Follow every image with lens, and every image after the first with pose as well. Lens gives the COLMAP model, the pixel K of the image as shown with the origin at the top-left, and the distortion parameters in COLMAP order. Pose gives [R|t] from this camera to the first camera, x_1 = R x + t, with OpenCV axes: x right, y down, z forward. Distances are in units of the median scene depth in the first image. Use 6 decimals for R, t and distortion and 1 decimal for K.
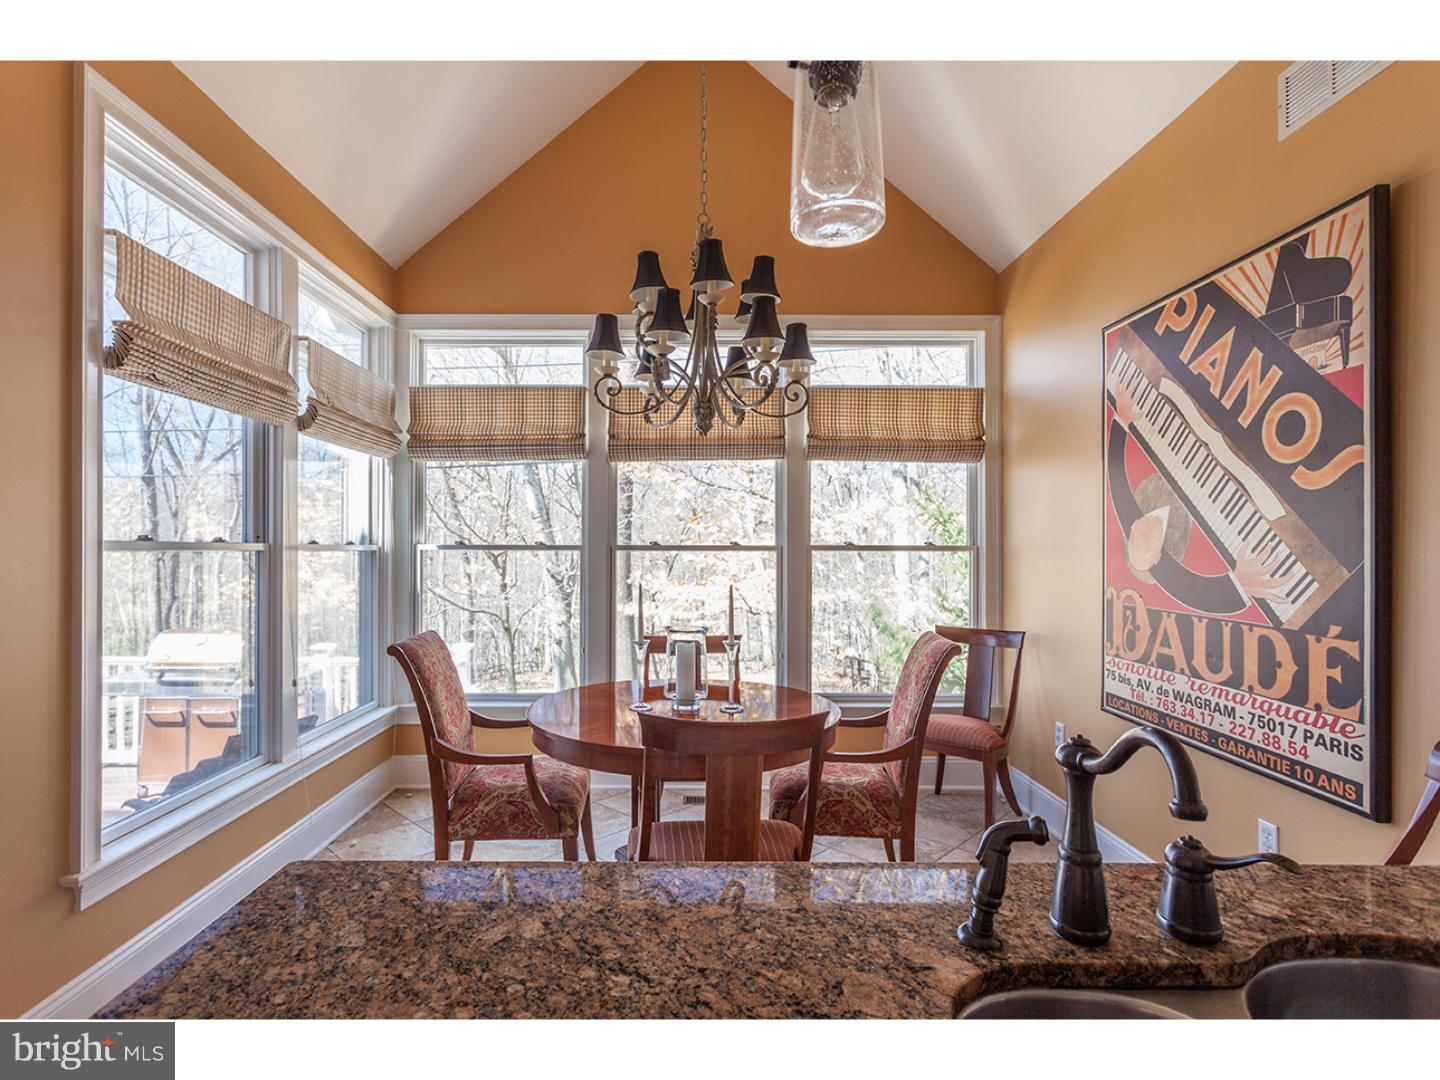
lens RADIAL K [[696.6, 0, 723.1], [0, 696.6, 545.8], [0, 0, 1]] dist [0.000143, -0.001127]
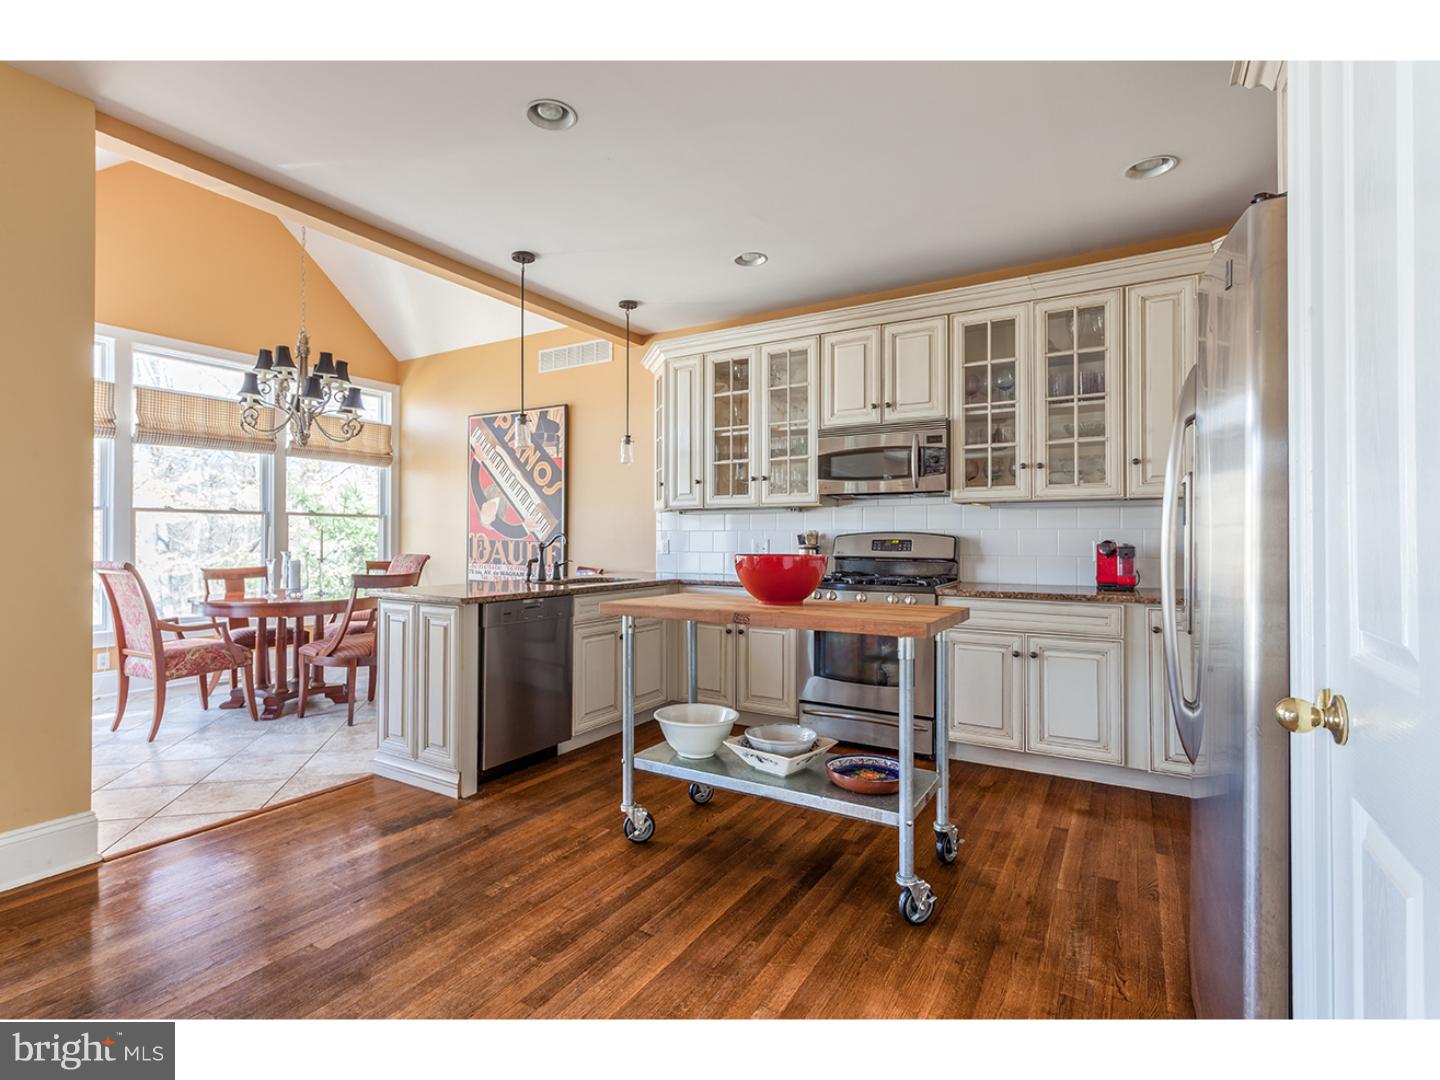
lens RADIAL K [[696.6, 0, 696.0], [0, 696.6, 536.4], [0, 0, 1]] dist [0.000143, -0.001127]
pose [[0.531631, -0.002936, 0.846971, -1.016254], [-0.004407, 0.999971, 0.006232, 0.058622], [-0.846965, -0.007046, 0.531602, -0.851910]]
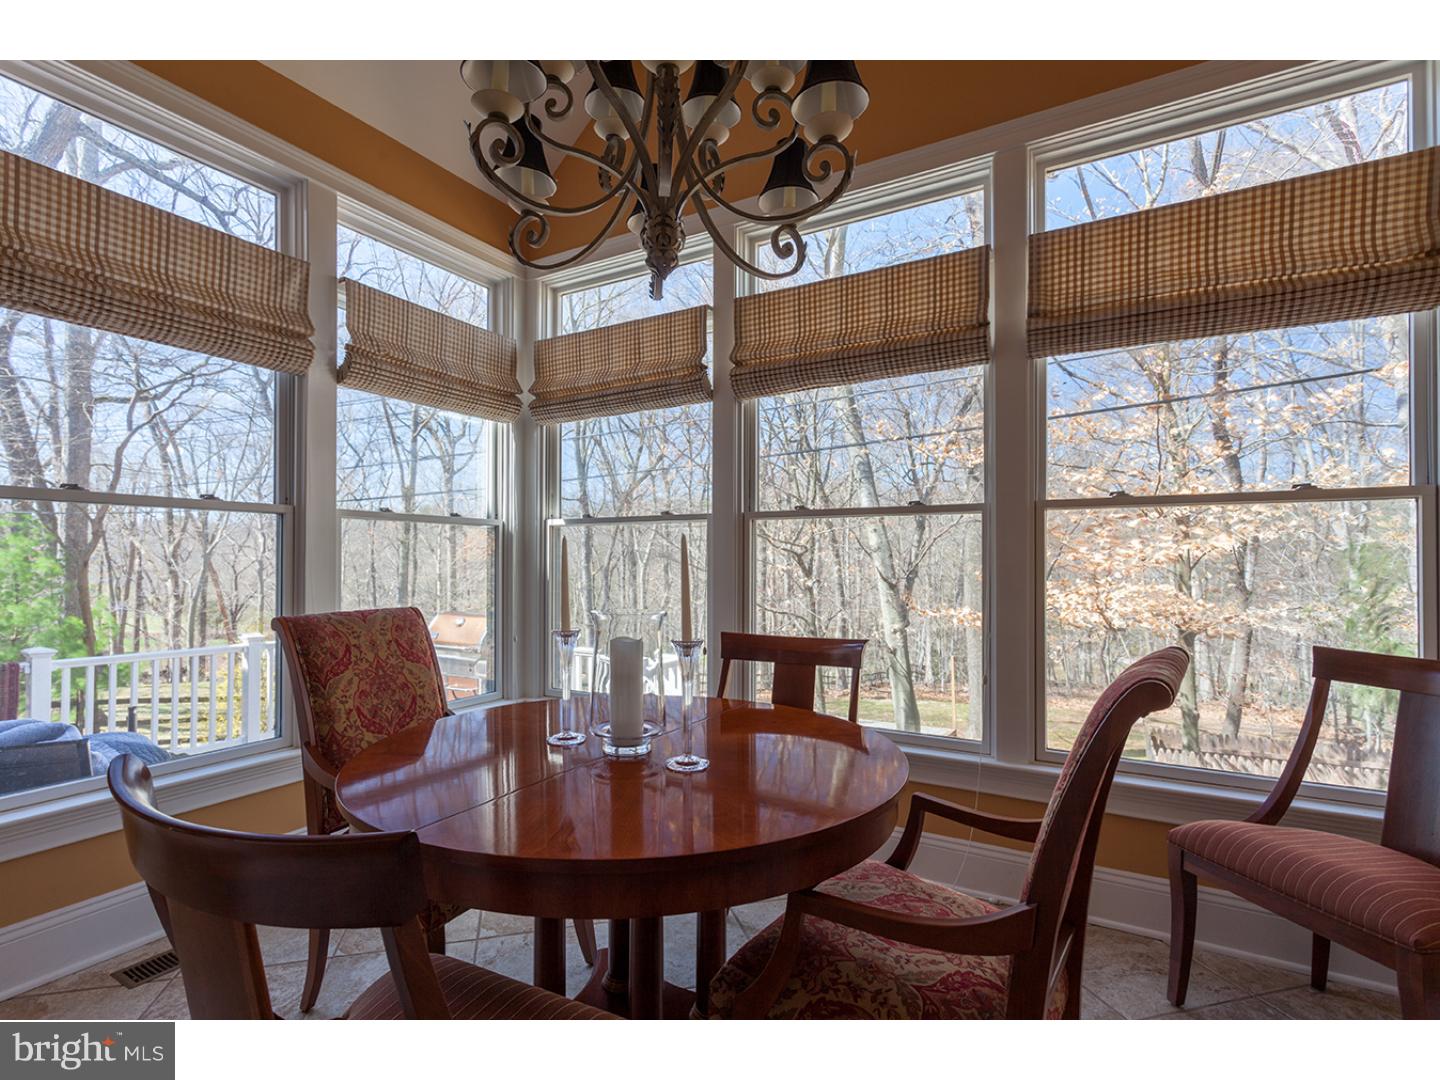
lens RADIAL K [[696.6, 0, 719.8], [0, 696.6, 548.6], [0, 0, 1]] dist [0.000143, -0.001127]
pose [[0.858478, -0.013651, -0.512669, 0.275298], [0.009616, 0.999898, -0.010521, 0.063547], [0.512761, 0.004102, 0.858522, 0.486867]]
